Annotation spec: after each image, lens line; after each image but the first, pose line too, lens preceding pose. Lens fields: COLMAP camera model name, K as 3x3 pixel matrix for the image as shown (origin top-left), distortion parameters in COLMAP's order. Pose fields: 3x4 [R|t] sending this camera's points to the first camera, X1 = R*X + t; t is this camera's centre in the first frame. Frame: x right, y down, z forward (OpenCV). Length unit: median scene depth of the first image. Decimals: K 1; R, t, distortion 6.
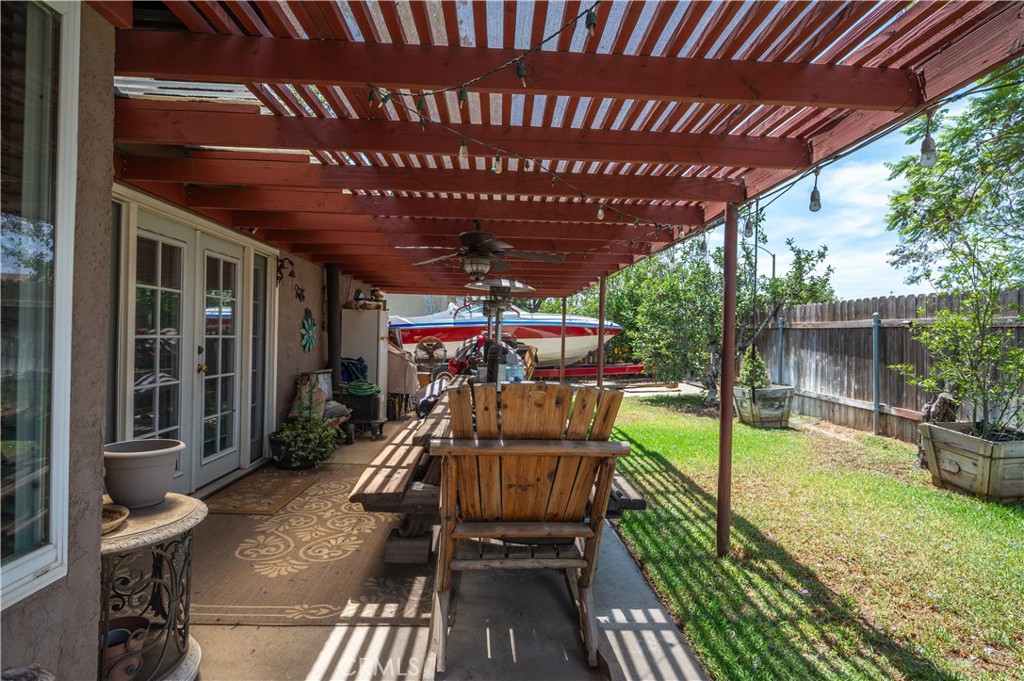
lens RADIAL K [[511.9, 0, 512.1], [0, 511.9, 342.4], [0, 0, 1]] dist [-0.003430, 0.000431]
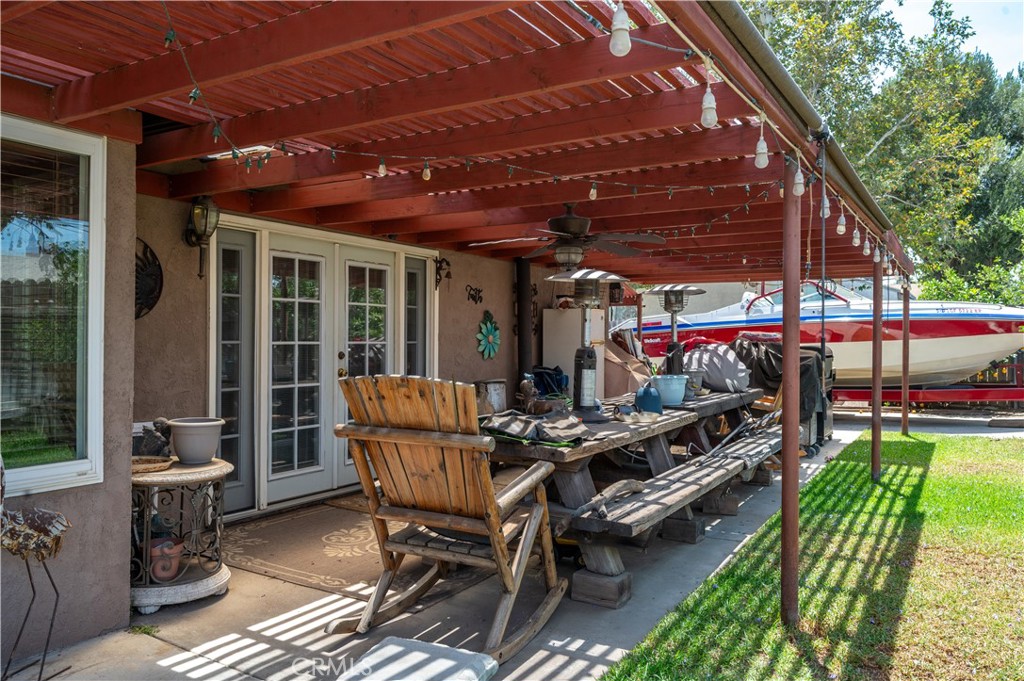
lens RADIAL K [[755.6, 0, 512.0], [0, 755.6, 340.5], [0, 0, 1]] dist [-0.004609, -0.003665]
pose [[0.830516, -0.018089, -0.556700, 0.609201], [0.009114, 0.999780, -0.018890, 0.018491], [0.556920, 0.010615, 0.830499, -0.116741]]
